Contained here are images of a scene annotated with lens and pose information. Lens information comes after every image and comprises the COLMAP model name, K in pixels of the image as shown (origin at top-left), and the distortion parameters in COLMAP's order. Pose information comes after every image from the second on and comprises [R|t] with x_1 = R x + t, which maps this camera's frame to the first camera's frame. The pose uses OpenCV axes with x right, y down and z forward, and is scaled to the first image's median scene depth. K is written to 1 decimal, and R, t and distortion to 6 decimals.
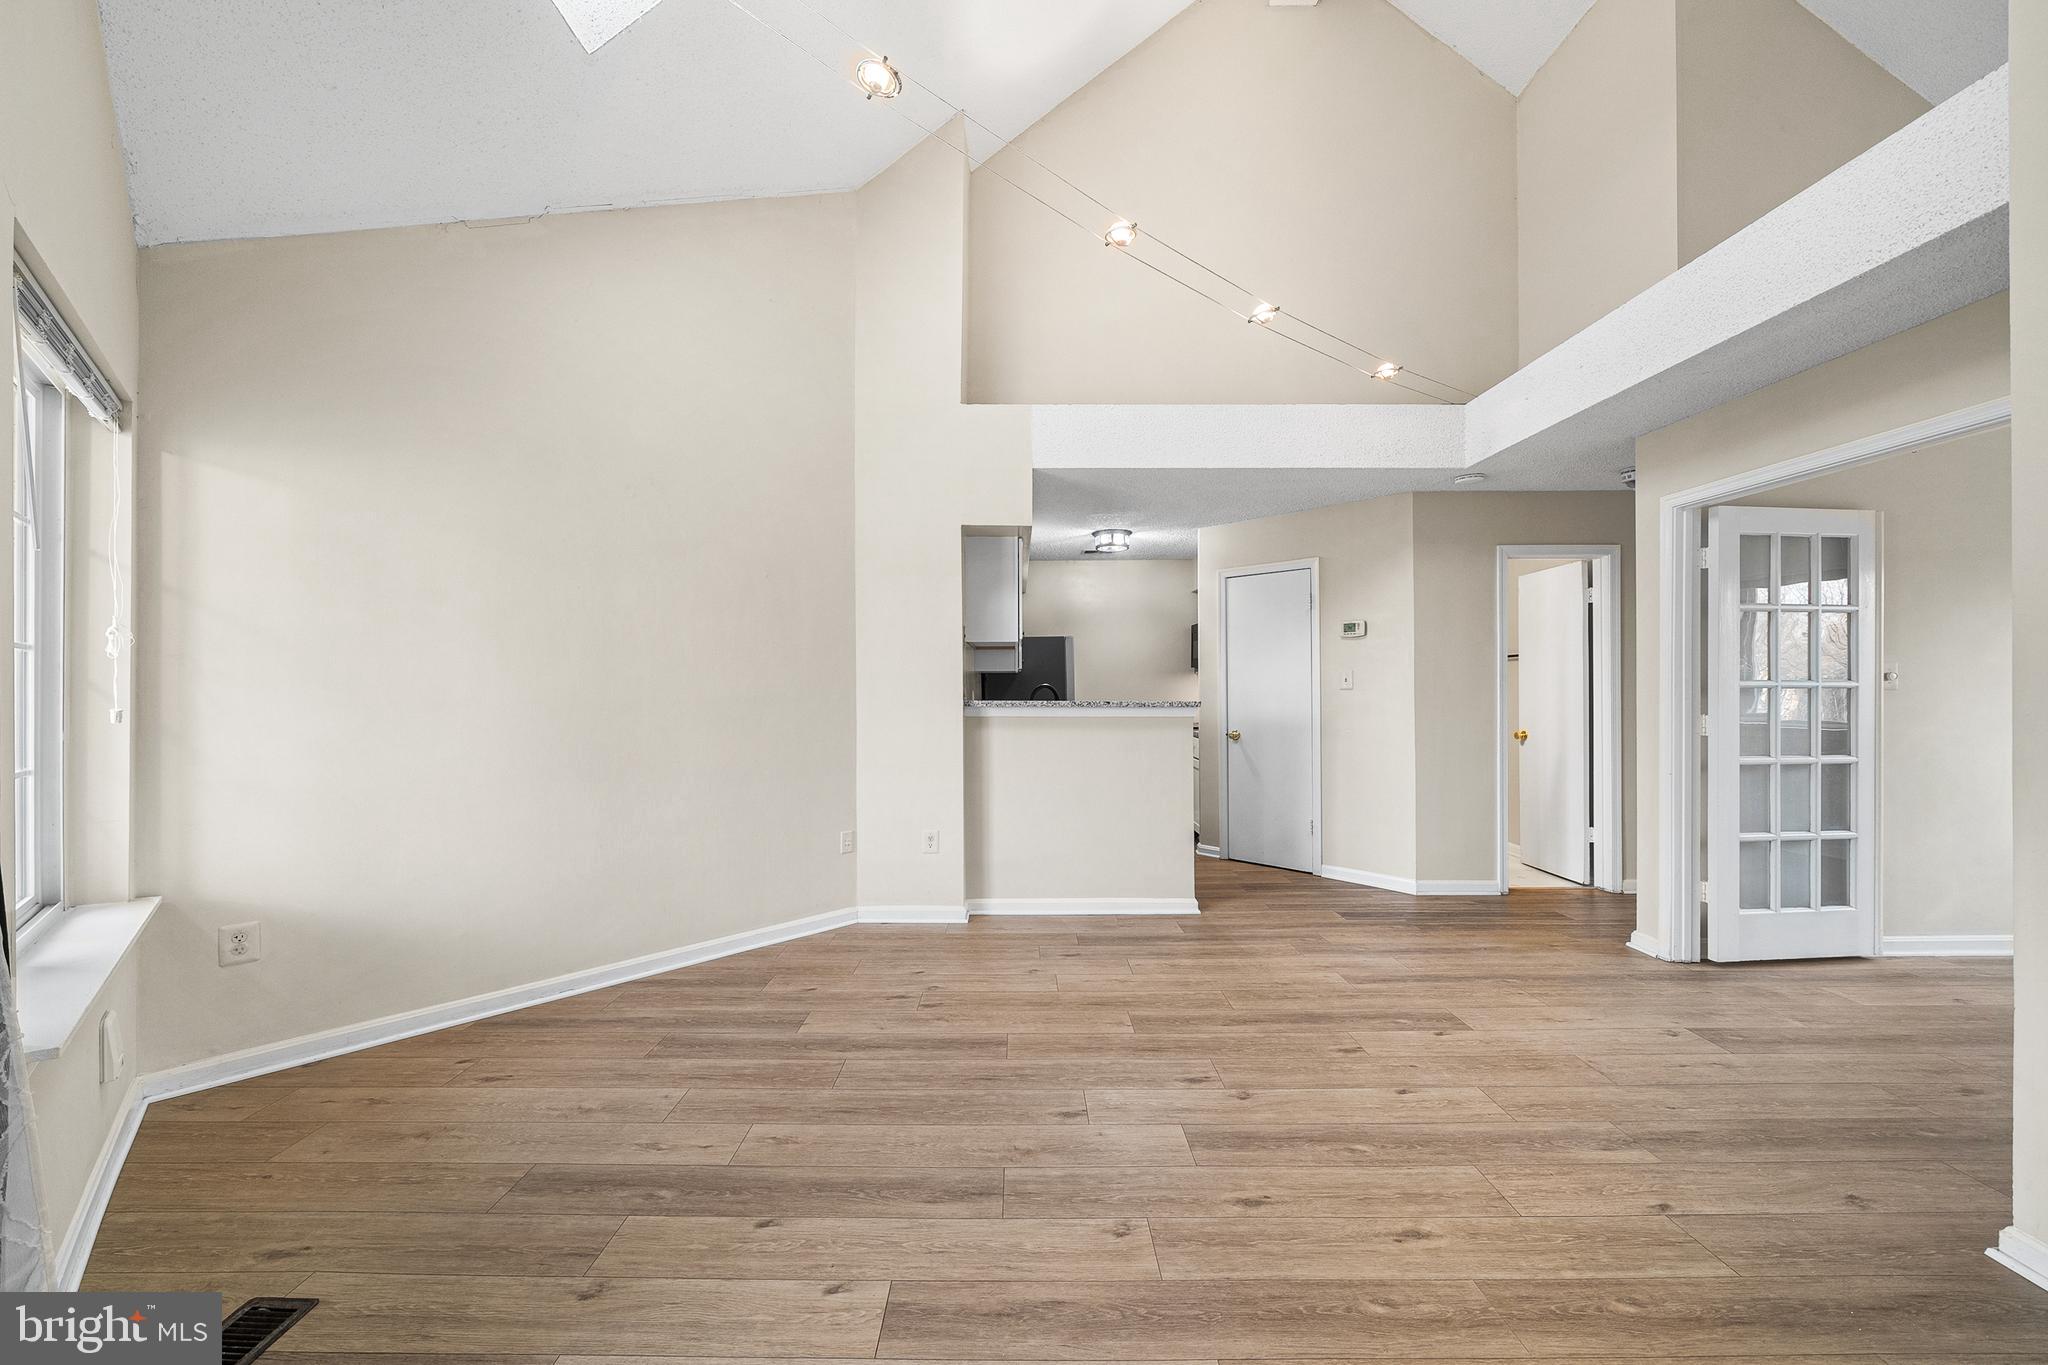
lens RADIAL K [[726.4, 0, 1017.3], [0, 726.4, 688.7], [0, 0, 1]] dist [-0.006834, 0.000073]
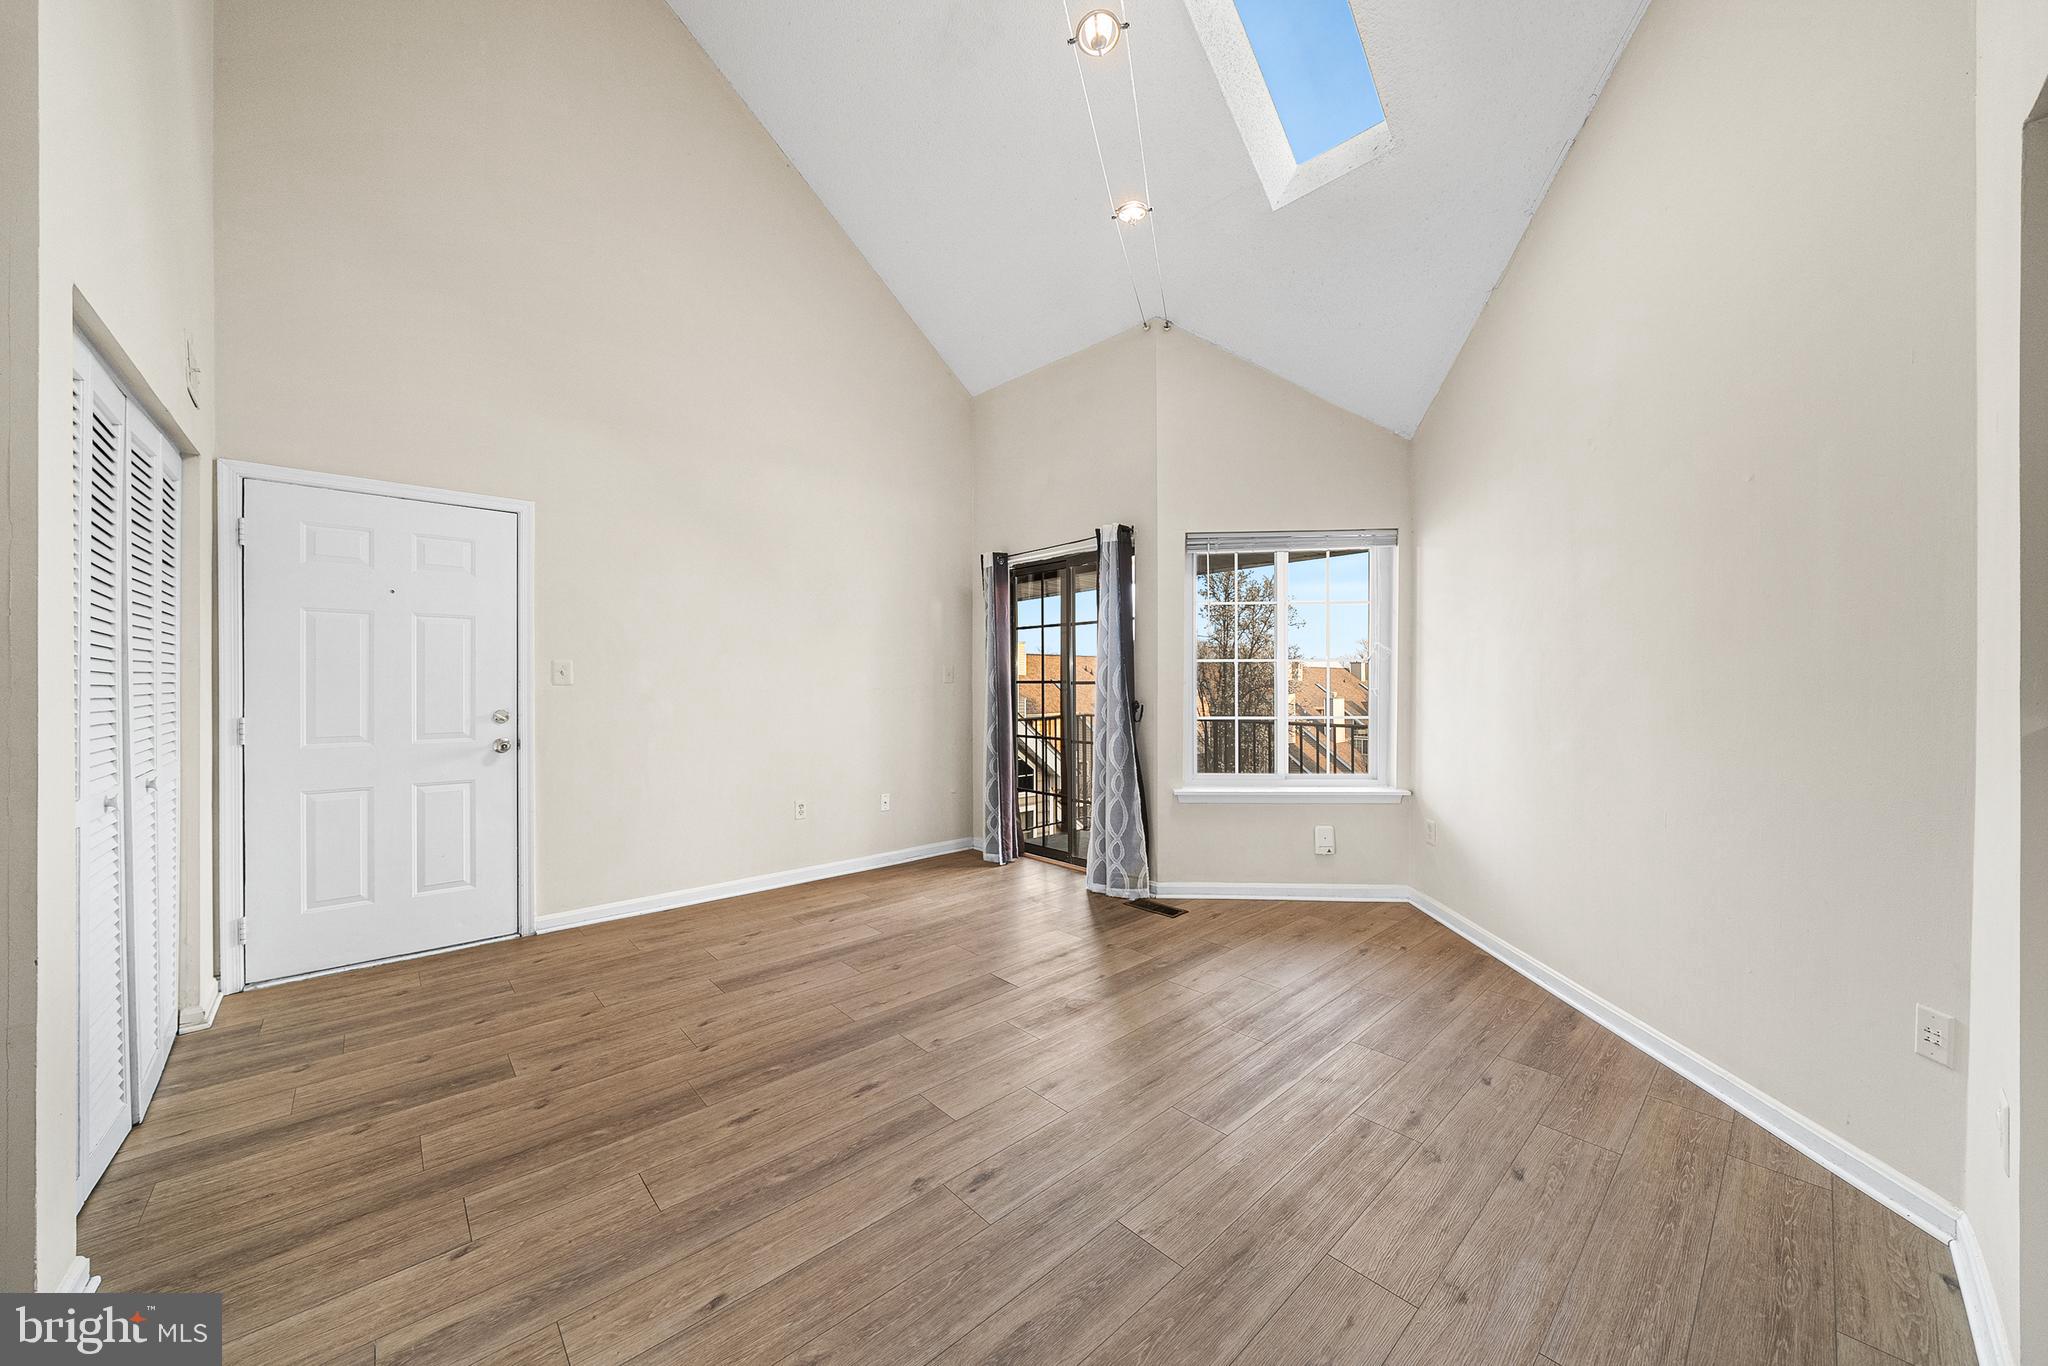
lens RADIAL K [[730.2, 0, 1018.9], [0, 730.2, 683.8], [0, 0, 1]] dist [-0.002511, -0.000042]
pose [[-0.741539, 0.005662, -0.670886, 0.485824], [0.006382, 0.999979, 0.001386, 0.003968], [0.670879, -0.003254, -0.741559, 1.057986]]
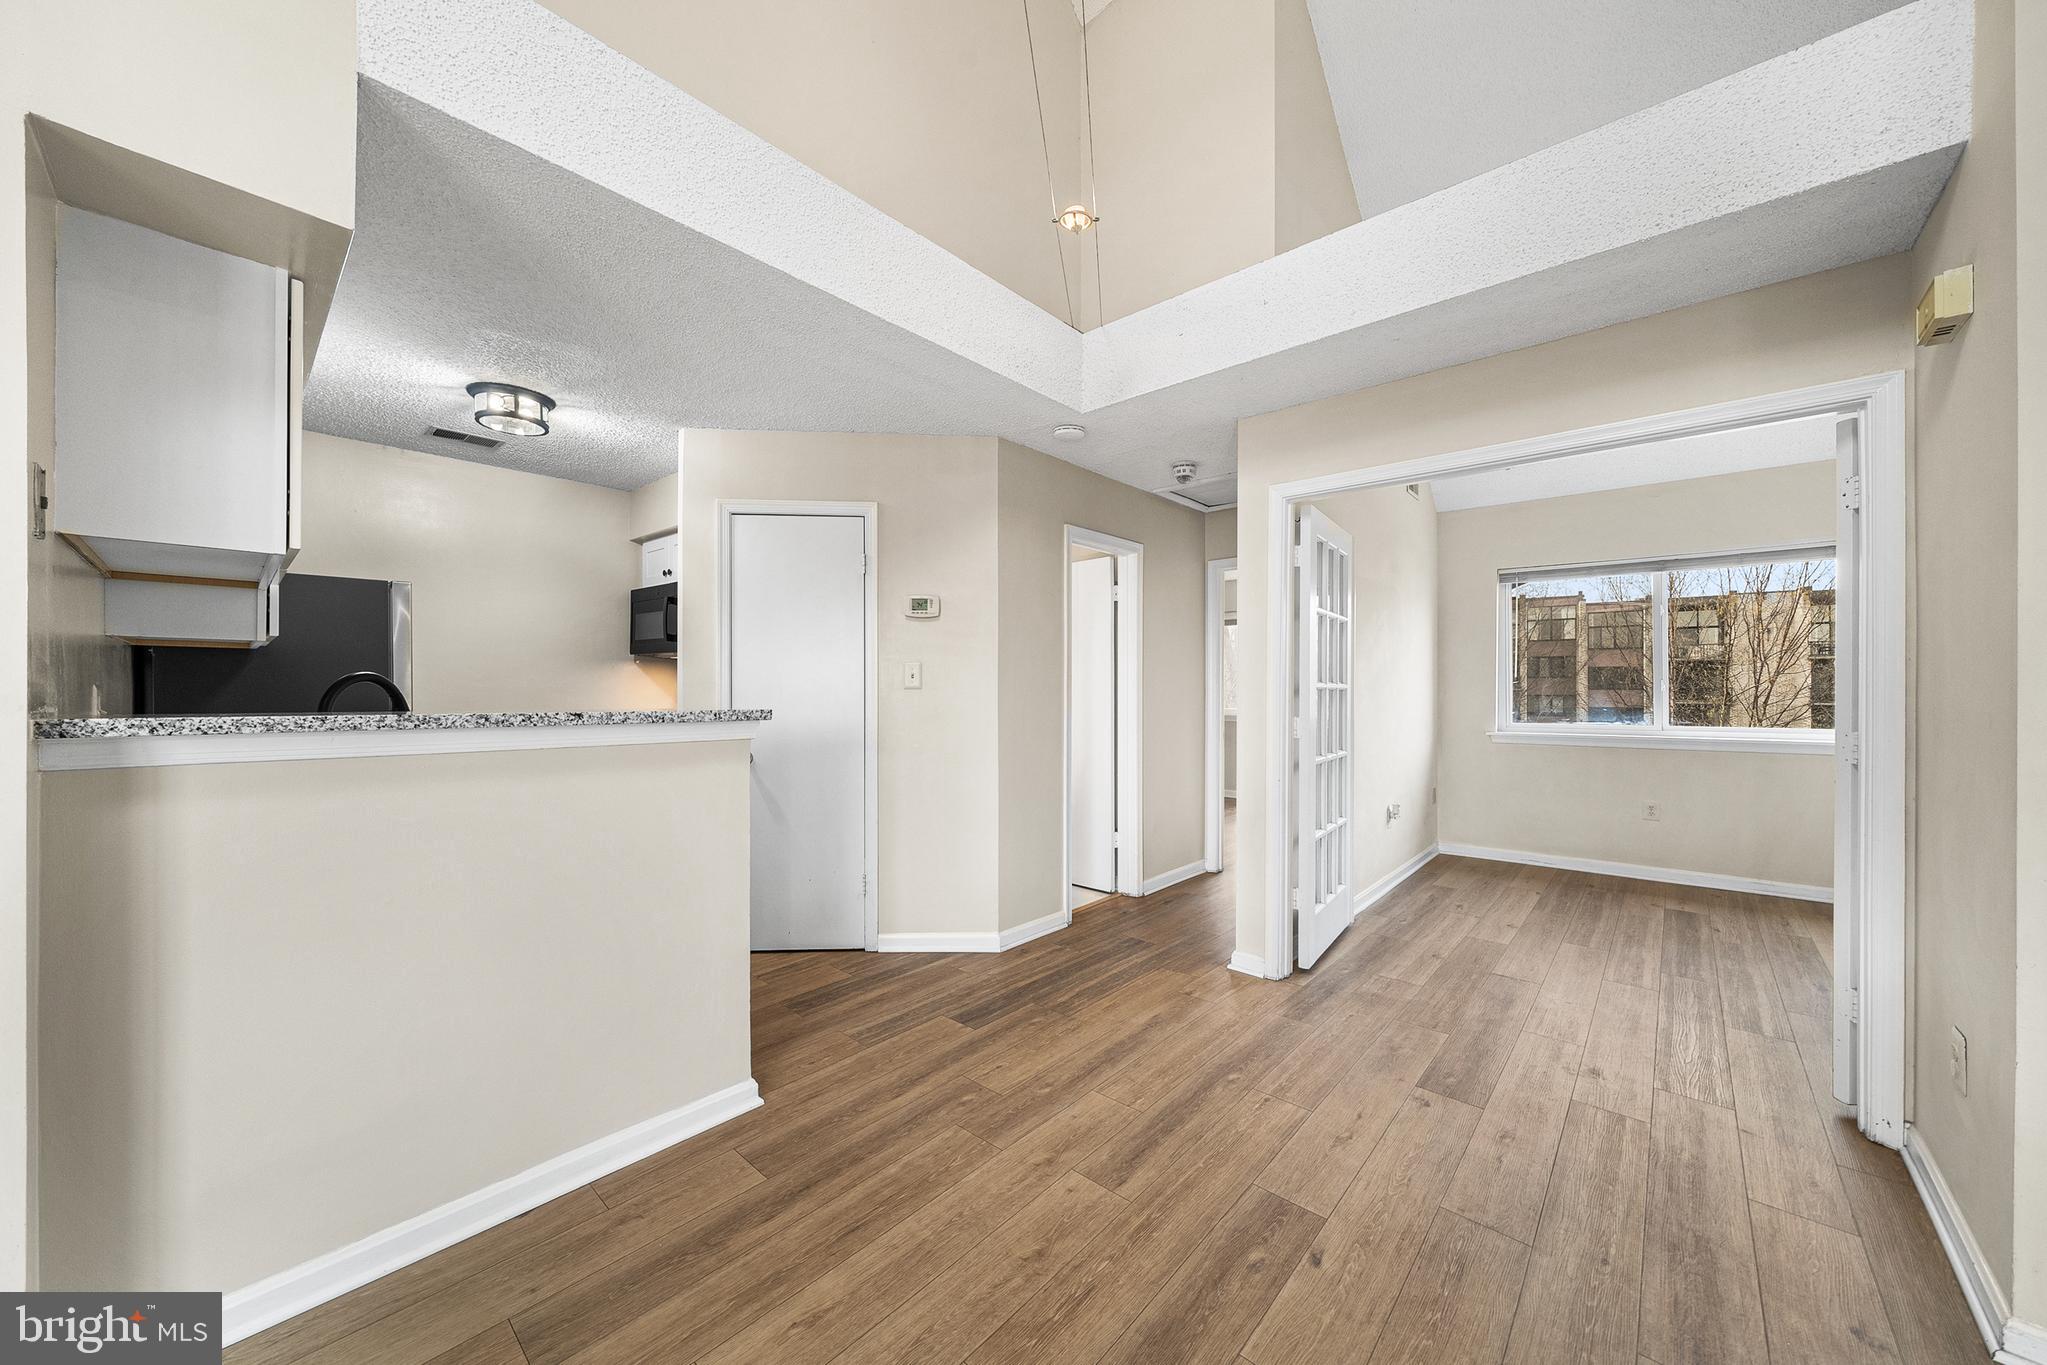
lens RADIAL K [[726.0, 0, 1016.8], [0, 726.0, 688.7], [0, 0, 1]] dist [-0.006834, 0.000073]
pose [[0.671411, 0.005915, 0.741062, -0.024370], [-0.006437, 0.999977, -0.002150, 0.002299], [-0.741058, -0.003327, 0.671433, 0.578720]]
